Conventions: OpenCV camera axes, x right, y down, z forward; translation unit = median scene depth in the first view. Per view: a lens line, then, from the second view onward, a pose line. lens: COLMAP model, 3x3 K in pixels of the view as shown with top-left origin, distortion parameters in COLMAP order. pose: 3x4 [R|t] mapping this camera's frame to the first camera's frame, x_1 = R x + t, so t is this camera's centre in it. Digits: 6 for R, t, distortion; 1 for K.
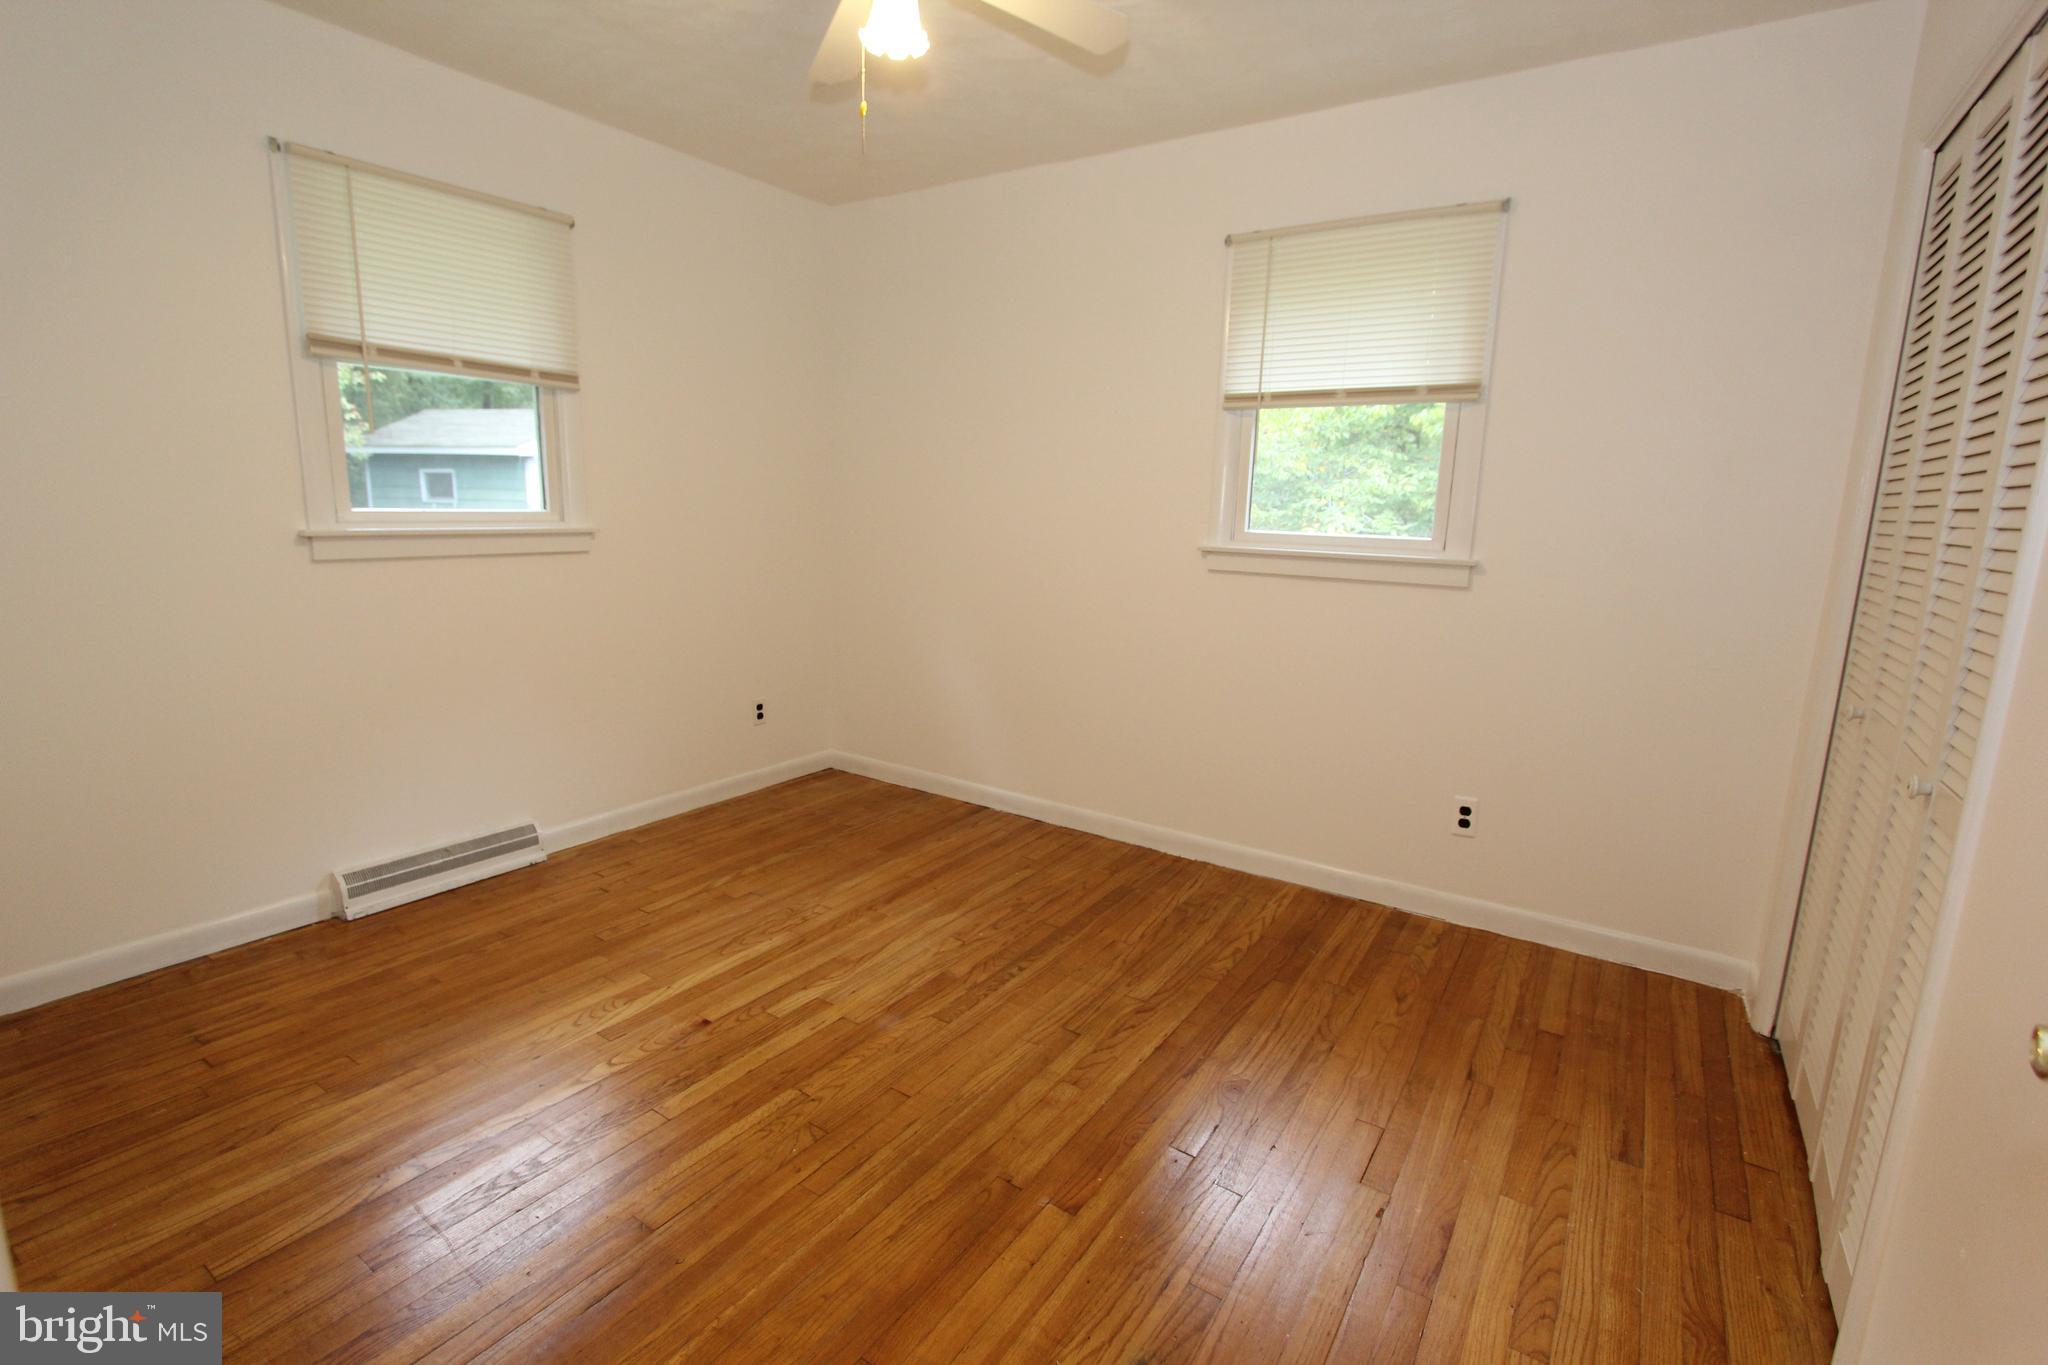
lens RADIAL K [[951.3, 0, 1008.2], [0, 951.3, 680.3], [0, 0, 1]] dist [-0.018119, 0.003379]
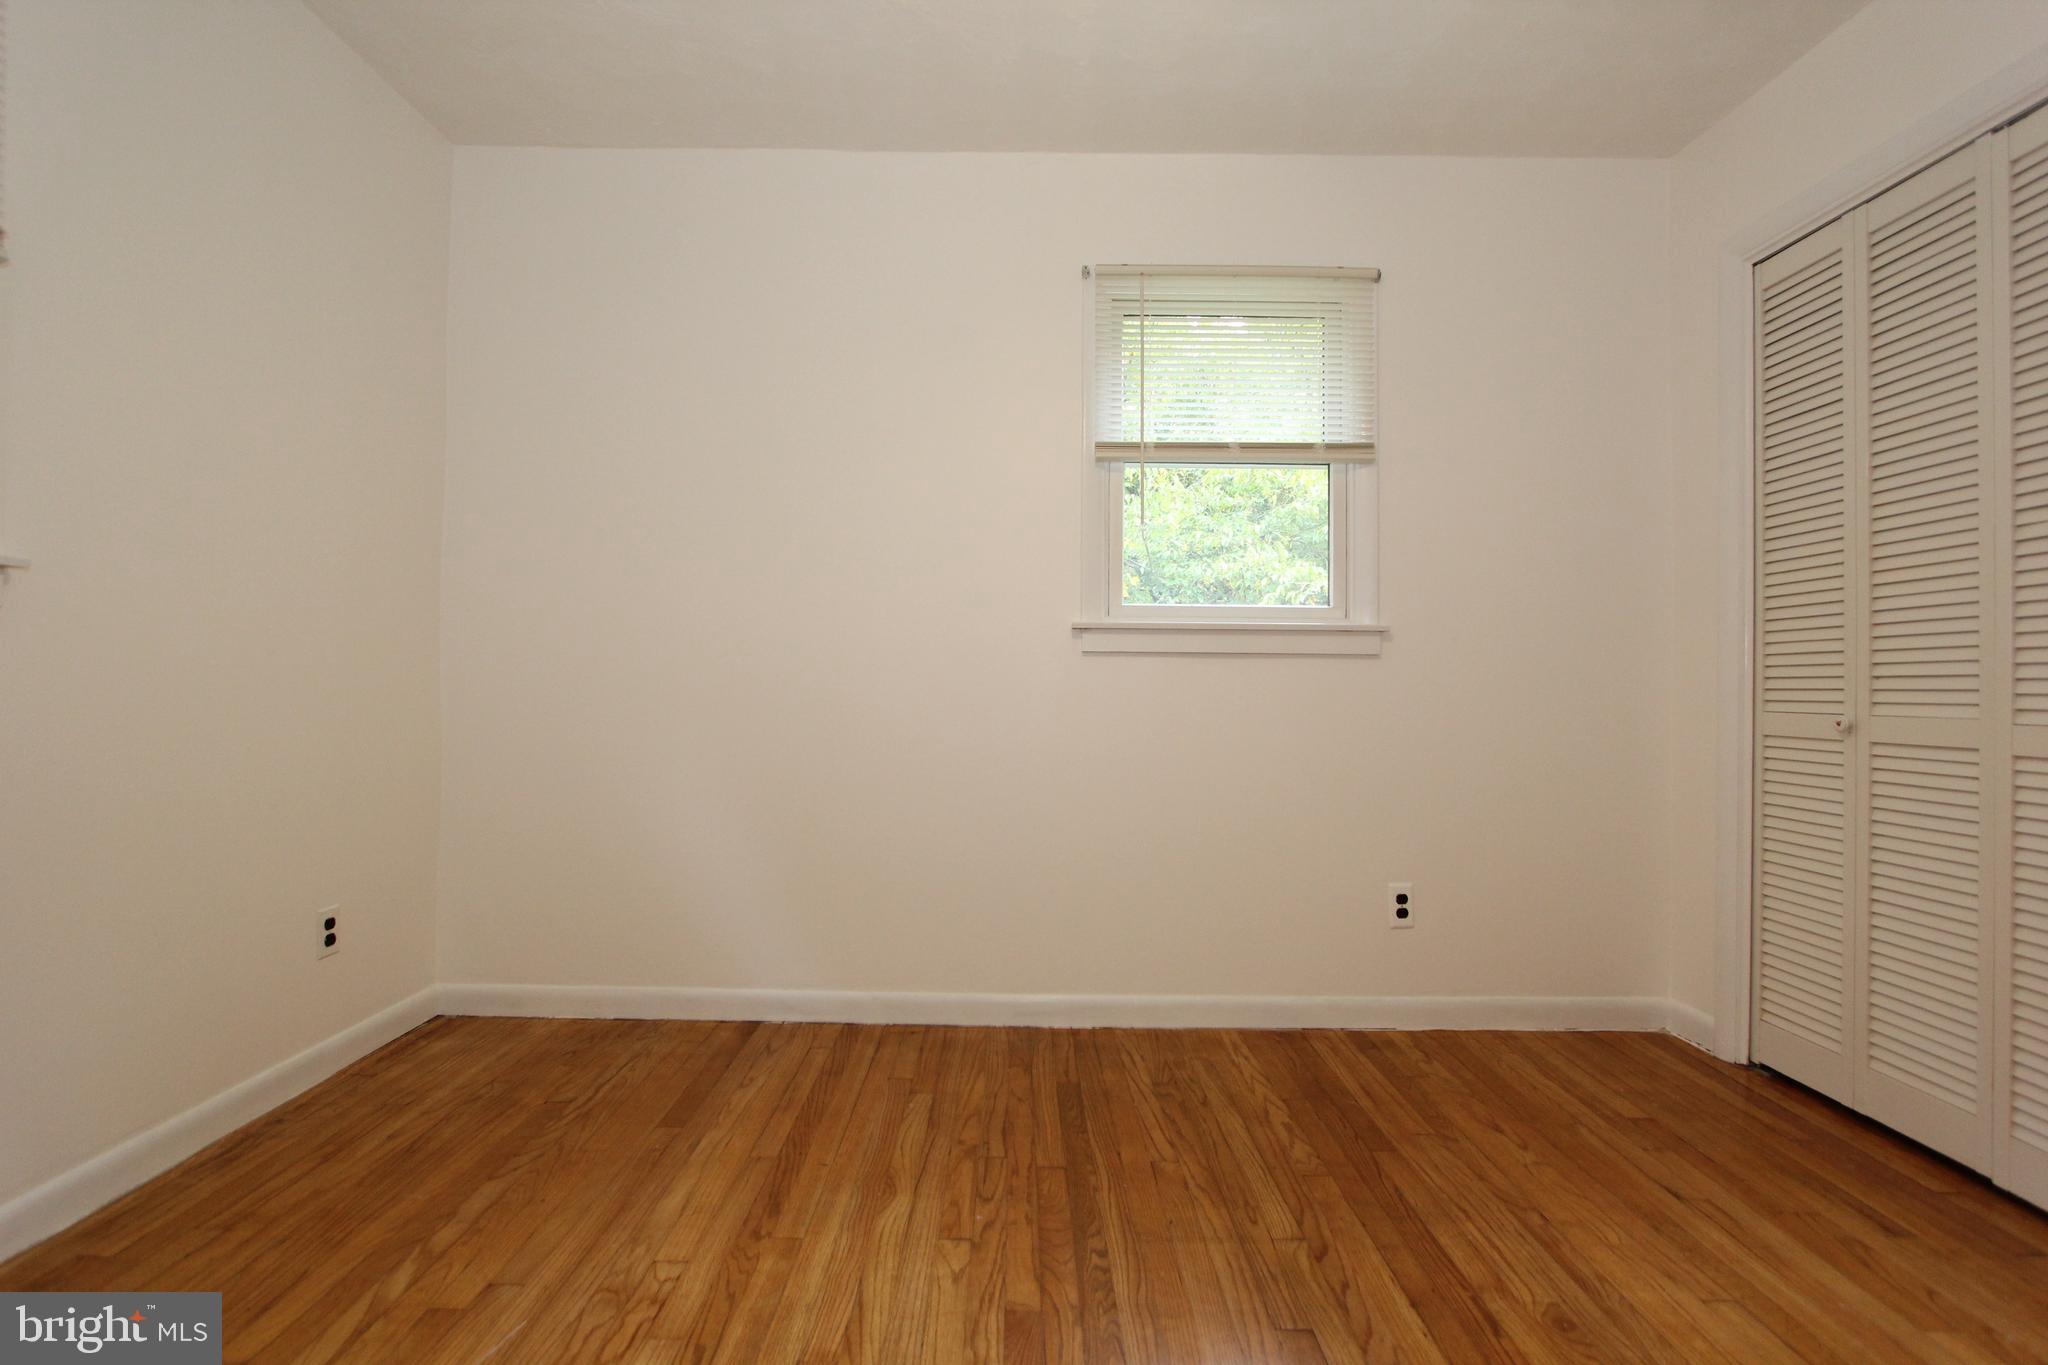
lens RADIAL K [[951.3, 0, 1022.7], [0, 951.3, 682.5], [0, 0, 1]] dist [-0.018119, 0.003379]
pose [[0.827357, -0.013698, 0.561509, -0.337477], [0.117435, 0.981826, -0.149083, 0.028340], [-0.549262, 0.189286, 0.813930, 0.437516]]
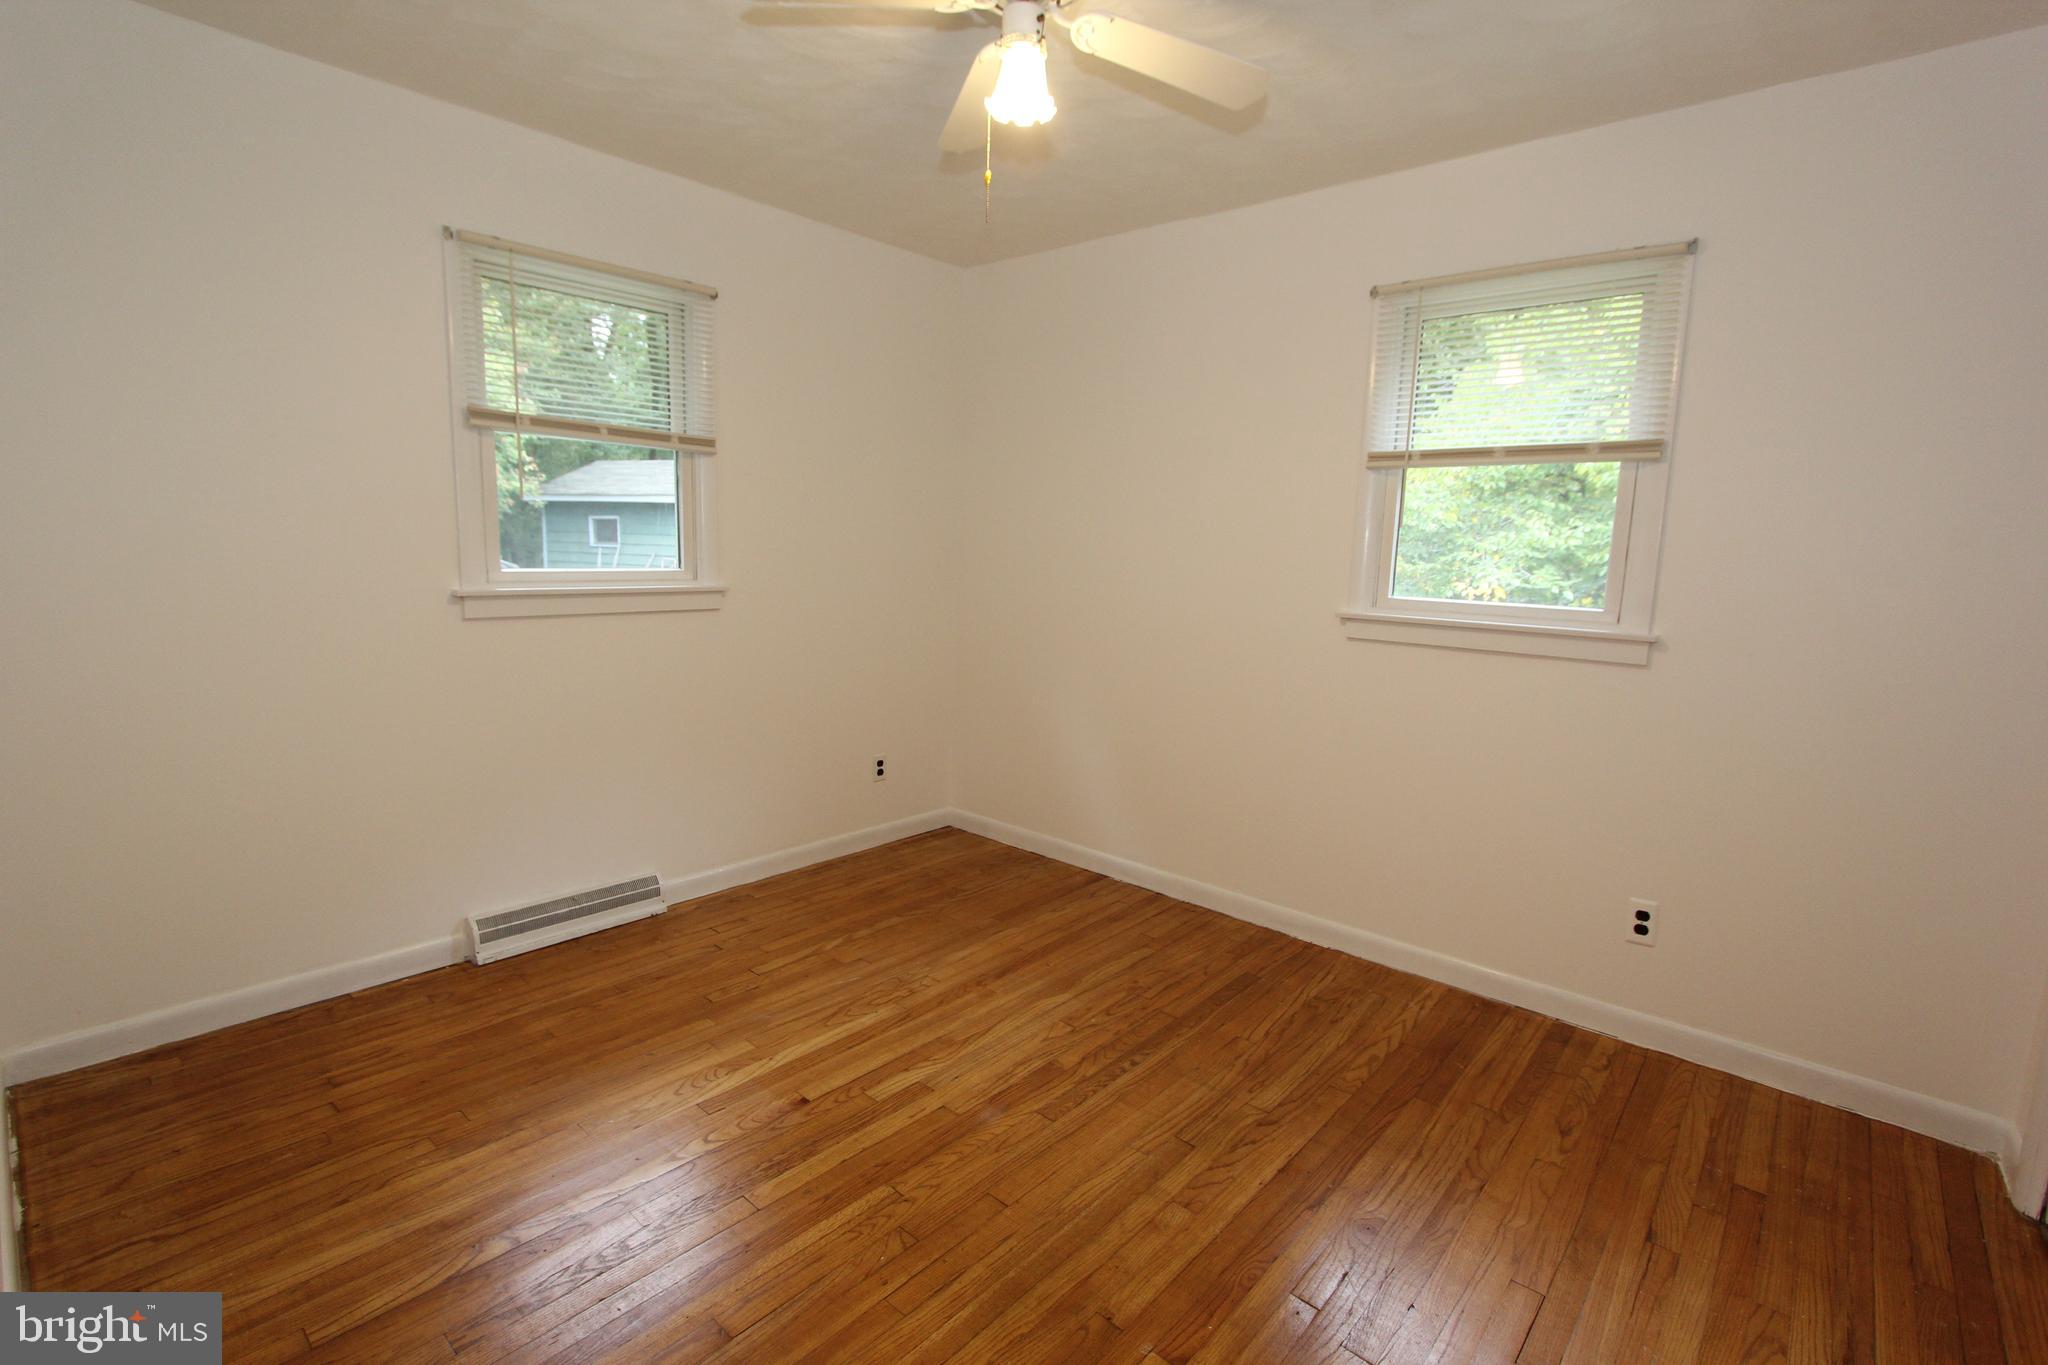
lens RADIAL K [[951.3, 0, 1012.5], [0, 951.3, 681.5], [0, 0, 1]] dist [-0.018119, 0.003379]
pose [[0.990849, 0.023112, -0.132984, 0.009848], [-0.028907, 0.998707, -0.041812, -0.028574], [0.131846, 0.045274, 0.990236, 0.036681]]
